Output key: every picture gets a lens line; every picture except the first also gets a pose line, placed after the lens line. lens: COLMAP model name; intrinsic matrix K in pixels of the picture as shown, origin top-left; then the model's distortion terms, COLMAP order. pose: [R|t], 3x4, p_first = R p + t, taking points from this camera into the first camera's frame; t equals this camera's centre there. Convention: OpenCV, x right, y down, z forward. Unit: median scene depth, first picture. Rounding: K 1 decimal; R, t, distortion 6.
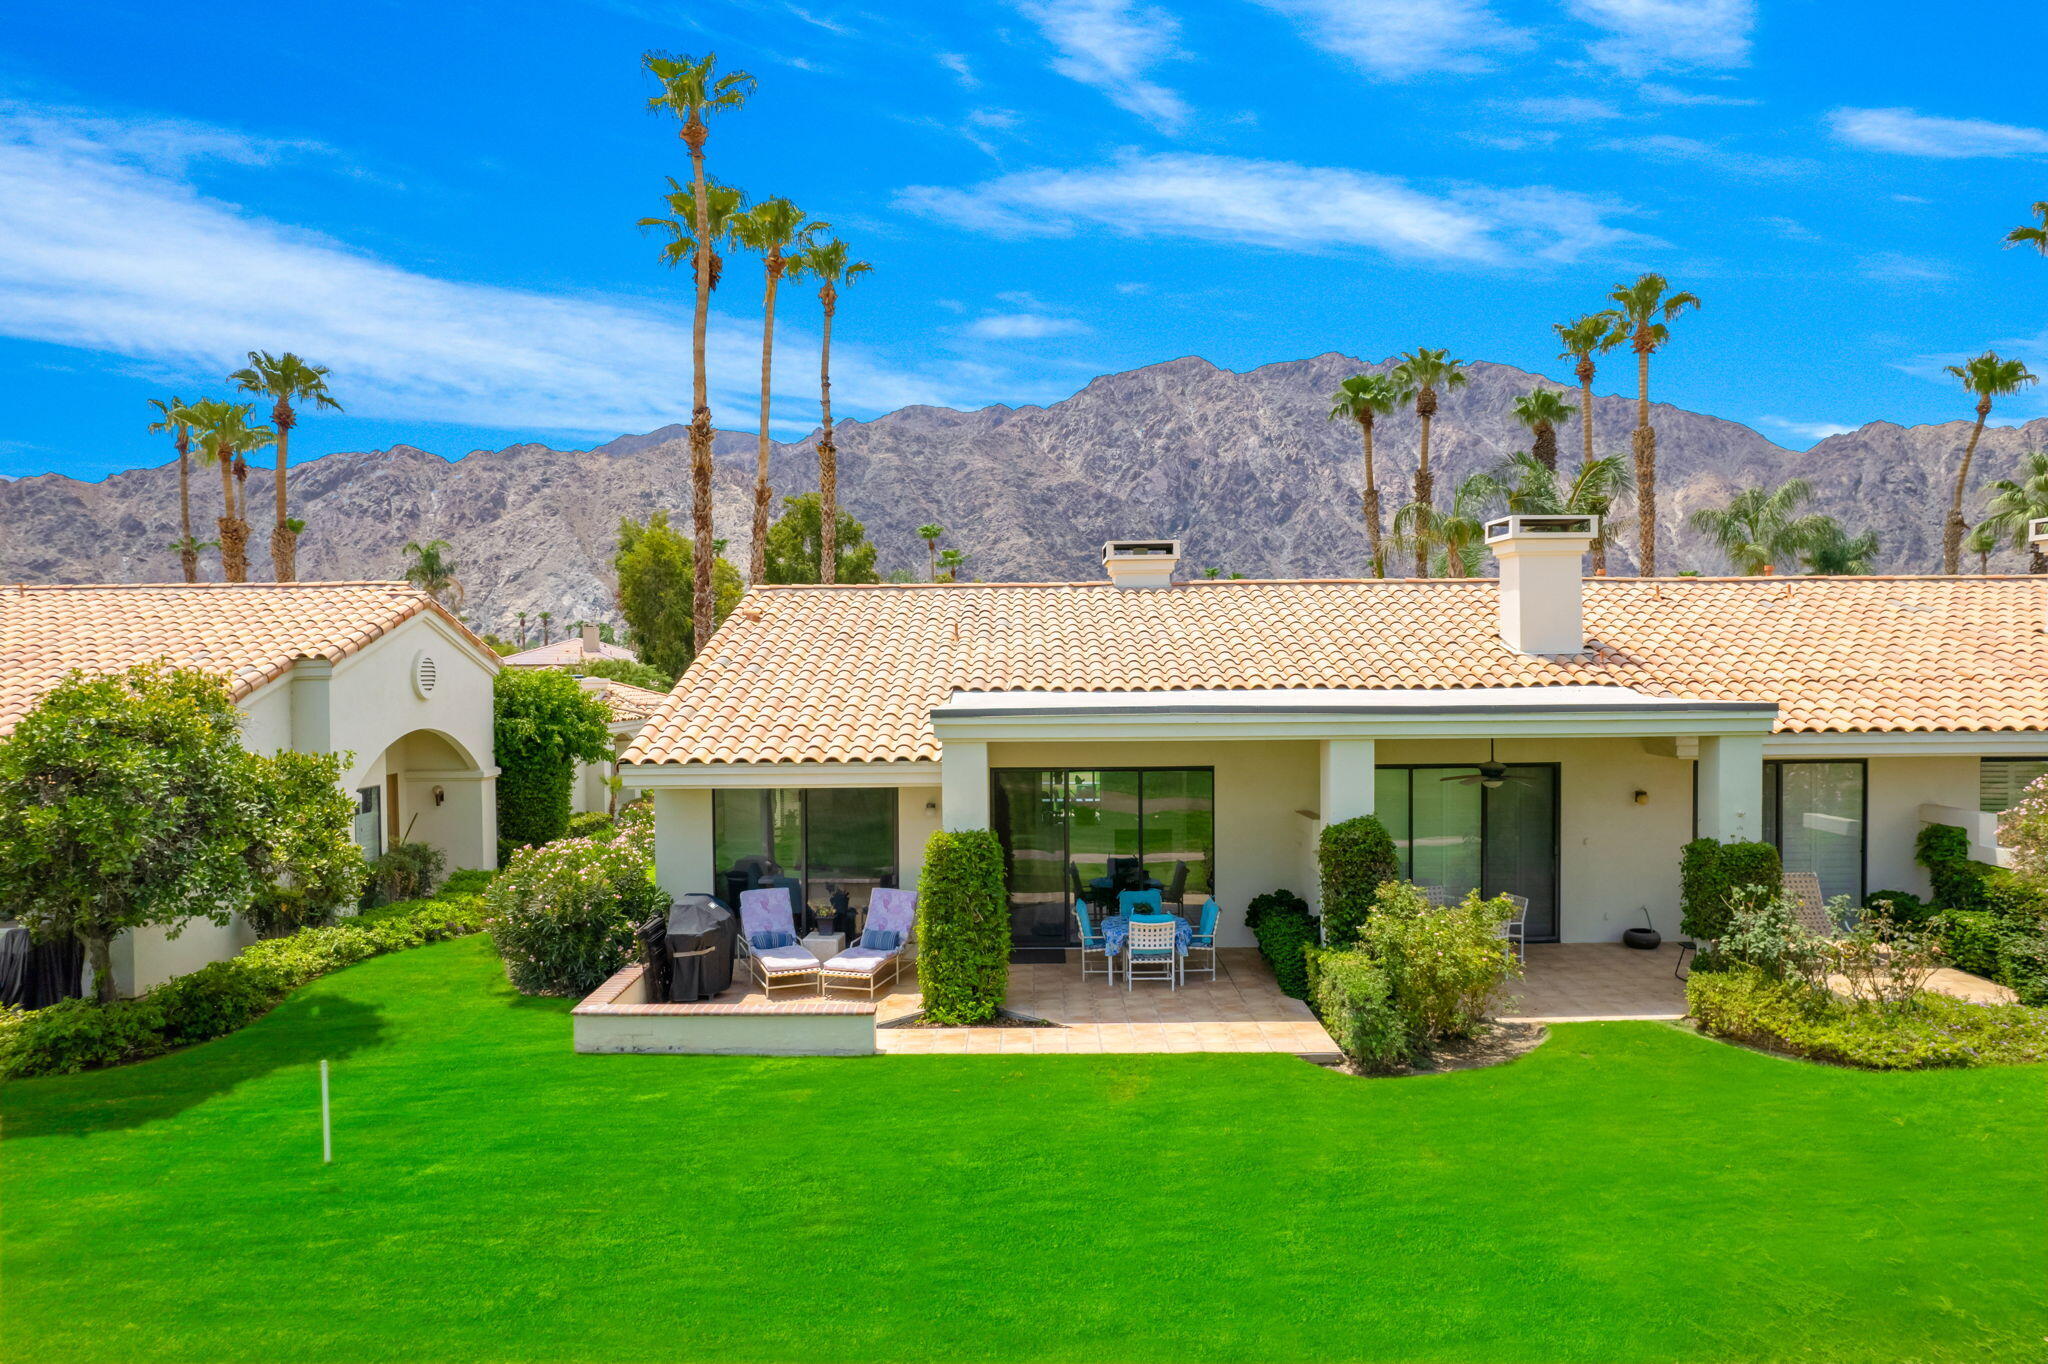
lens RADIAL K [[1343.6, 0, 1041.4], [0, 1343.6, 719.3], [0, 0, 1]] dist [-0.069183, 0.072391]
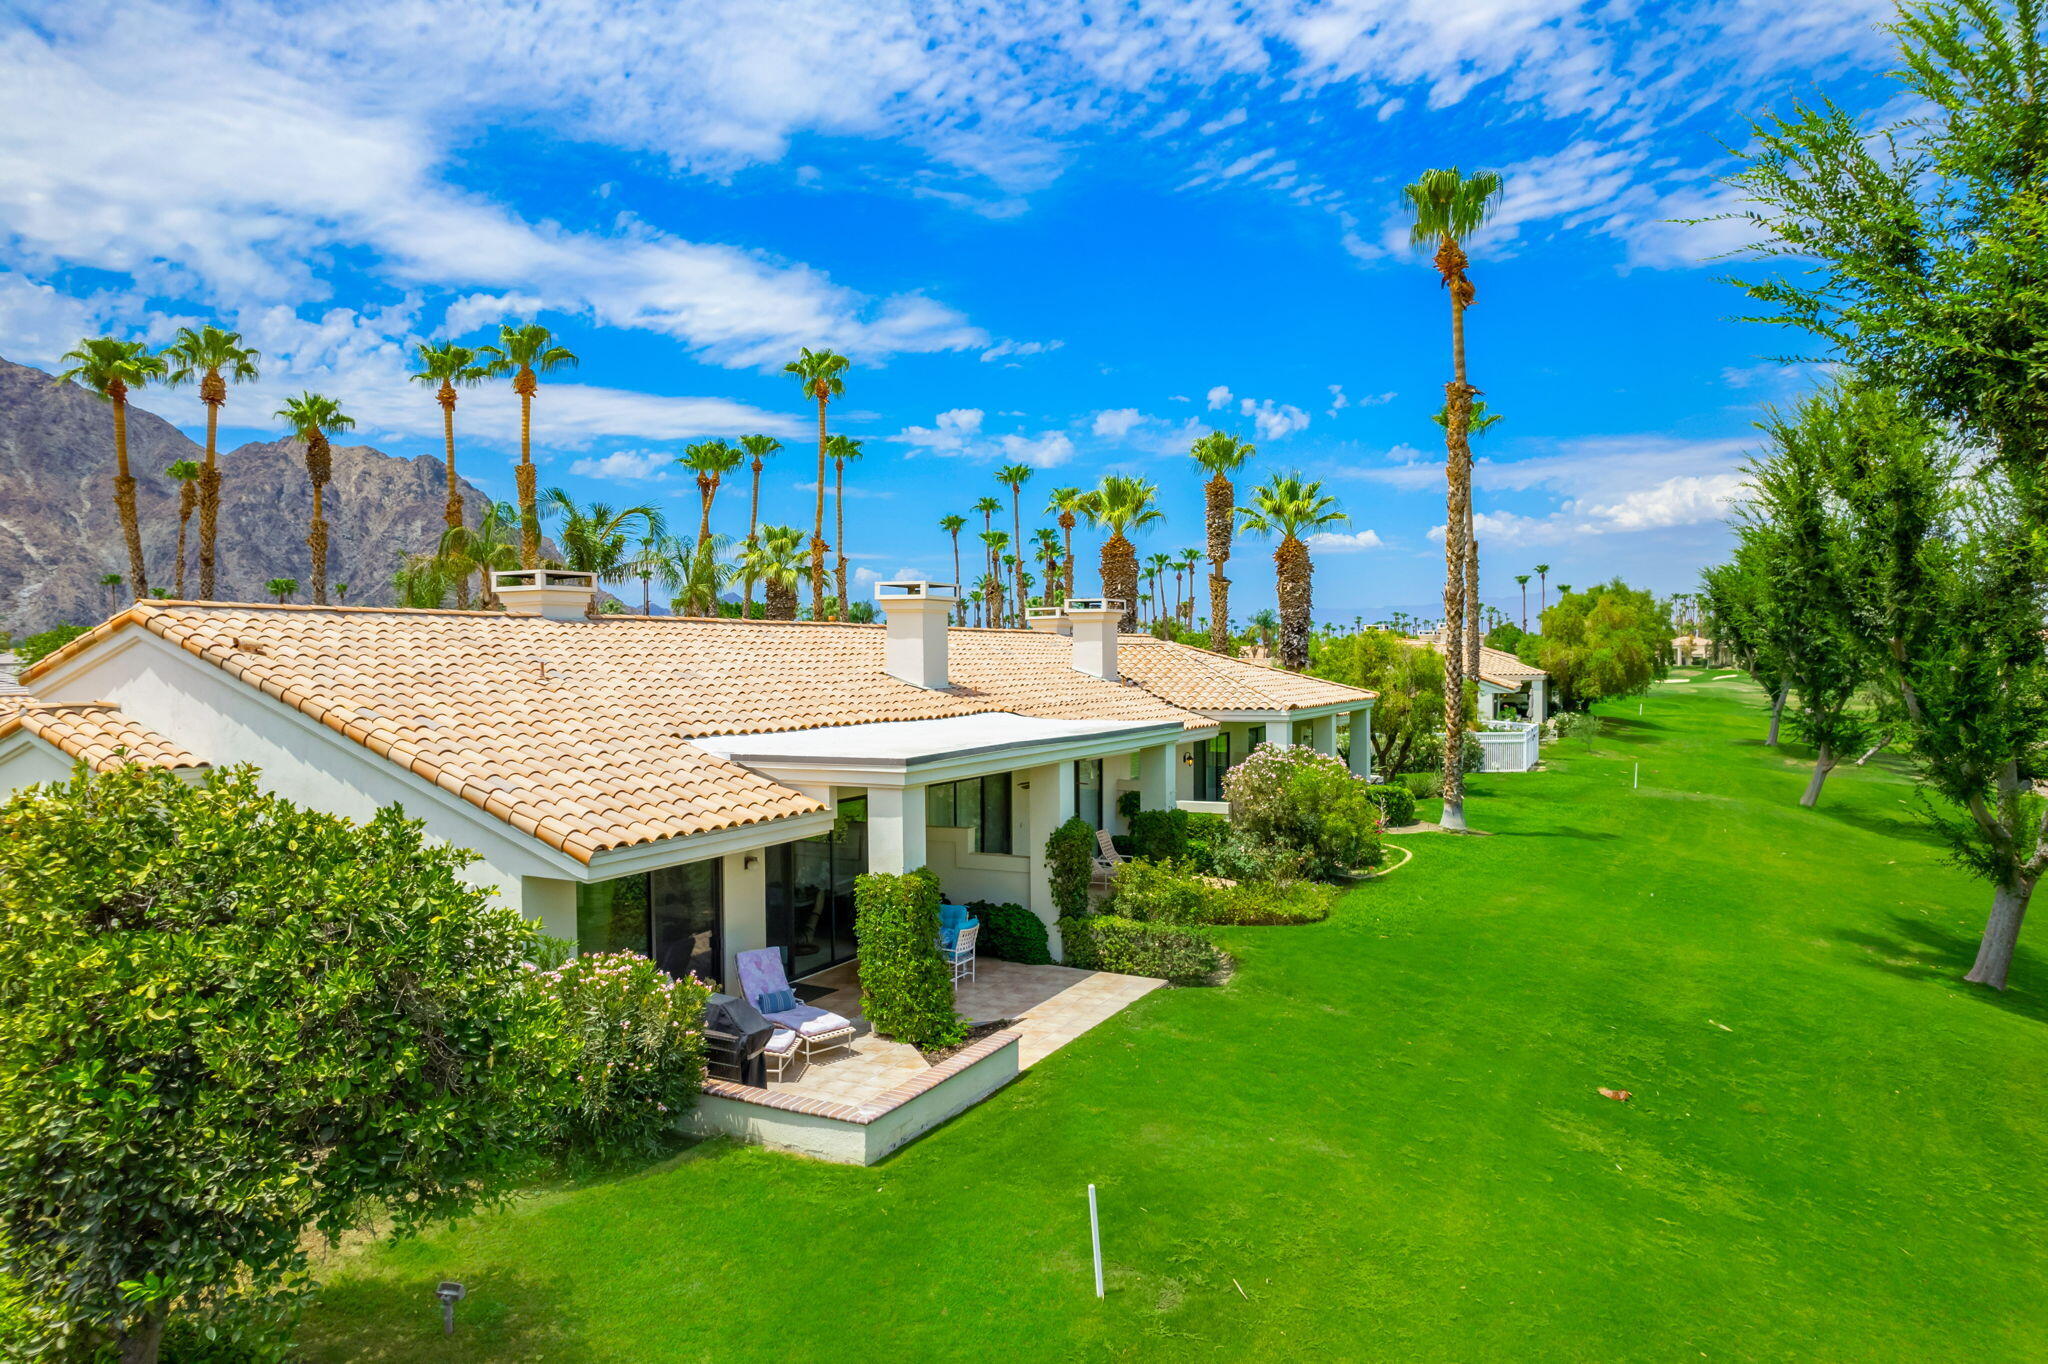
lens RADIAL K [[1320.6, 0, 998.7], [0, 1320.6, 661.4], [0, 0, 1]] dist [-0.003818, -0.000176]
pose [[0.468384, 0.000111, 0.883525, -0.857474], [0.038837, 0.999031, -0.020714, -0.047997], [-0.882671, 0.044015, 0.467925, 0.404097]]
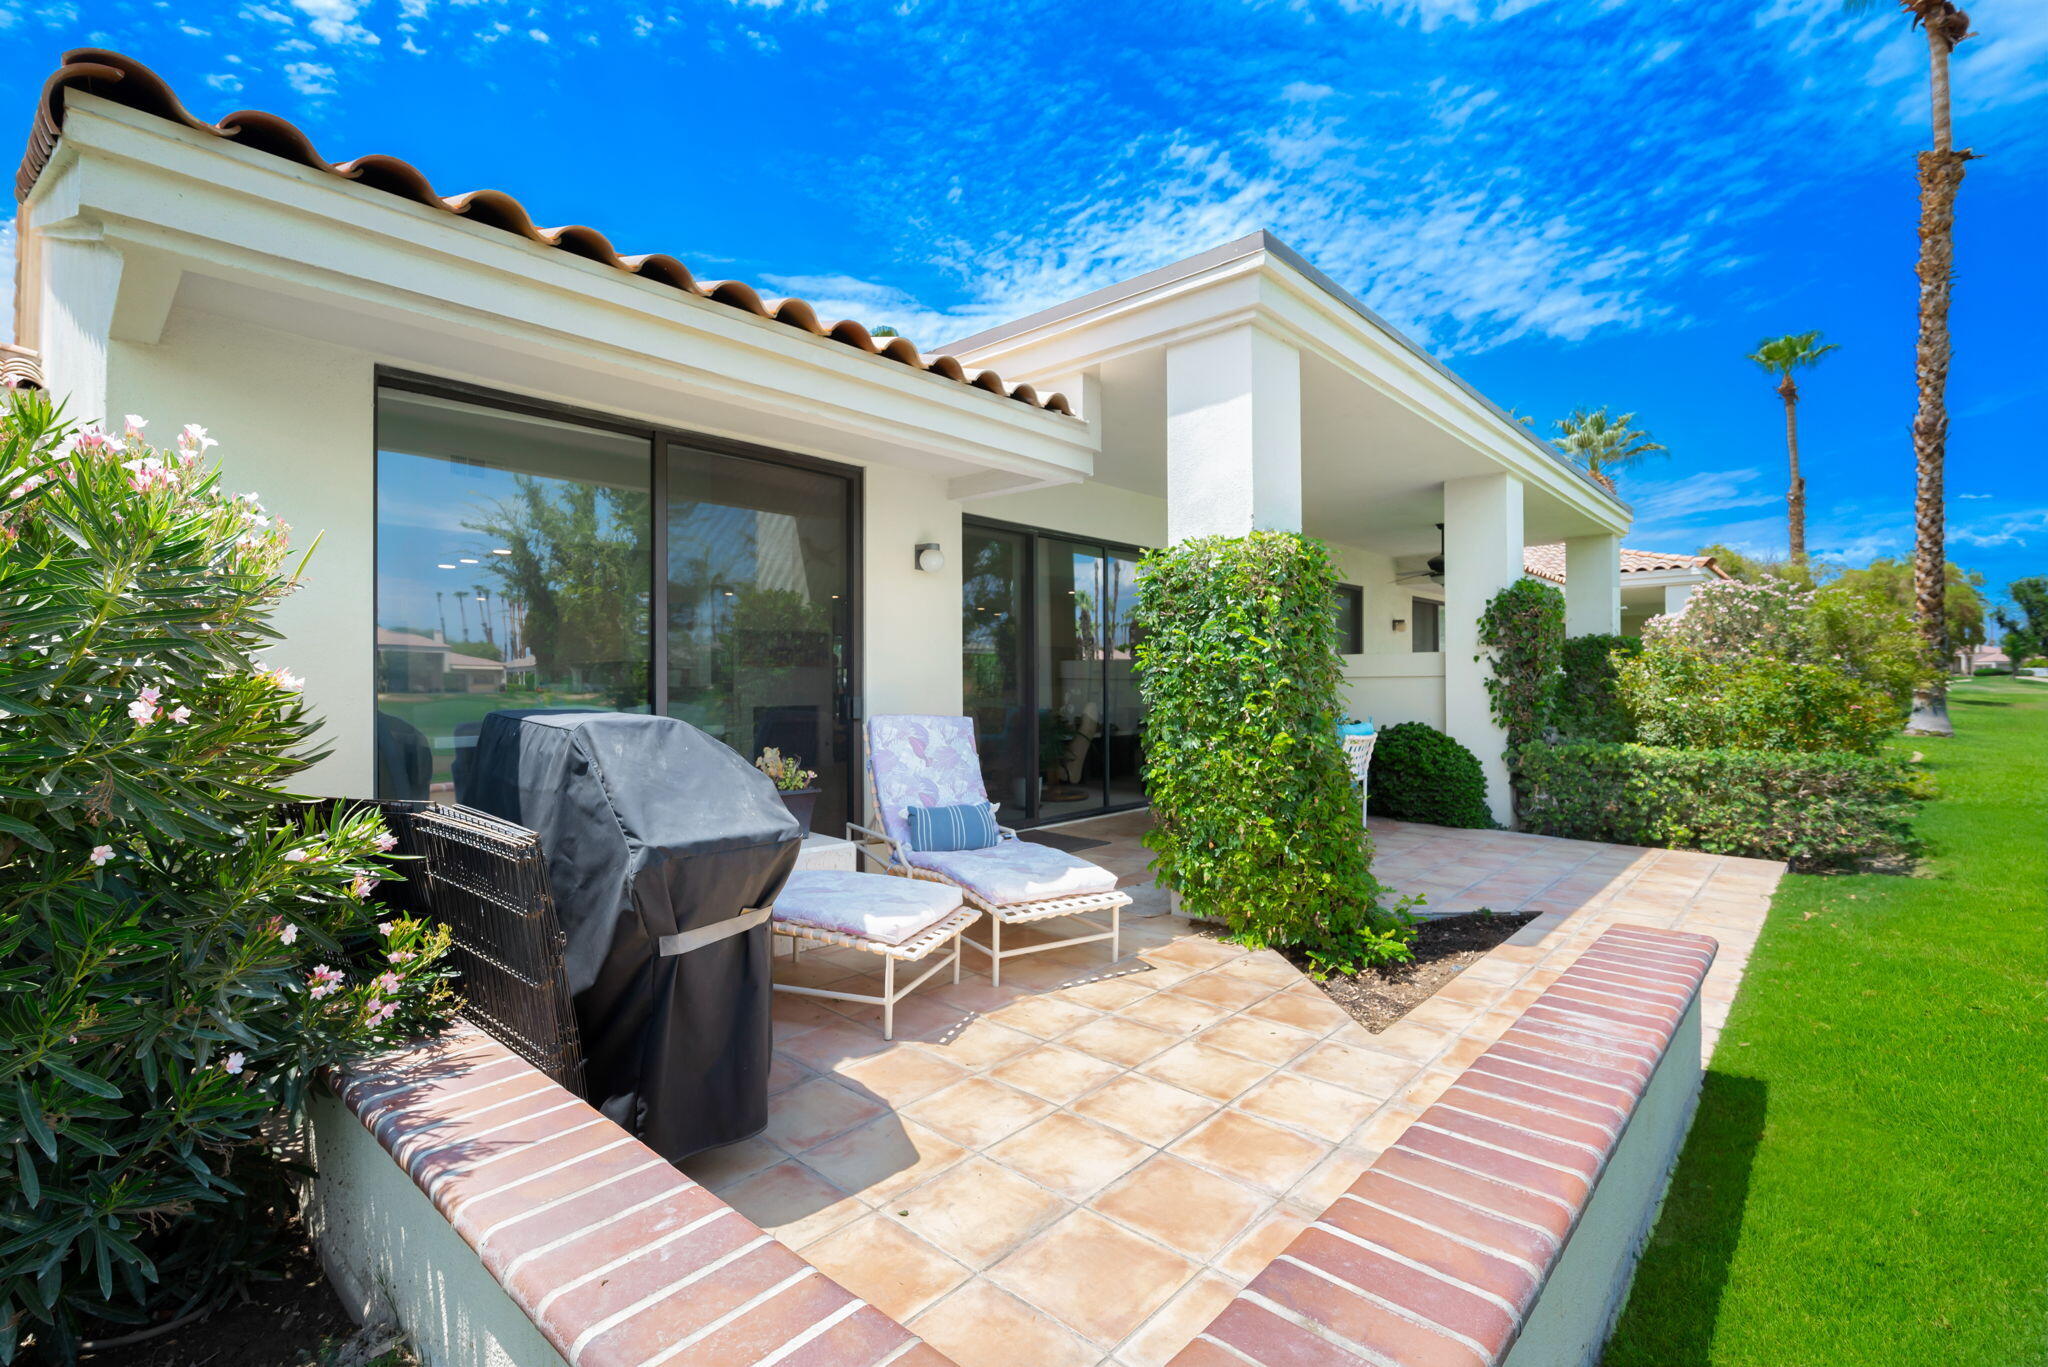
lens RADIAL K [[921.1, 0, 1025.1], [0, 921.1, 667.8], [0, 0, 1]] dist [-0.000762, 0.001167]
pose [[0.672163, 0.016249, 0.740225, -0.307729], [0.025380, 0.998666, -0.044969, 0.129039], [-0.739968, 0.049014, 0.670854, 0.777327]]
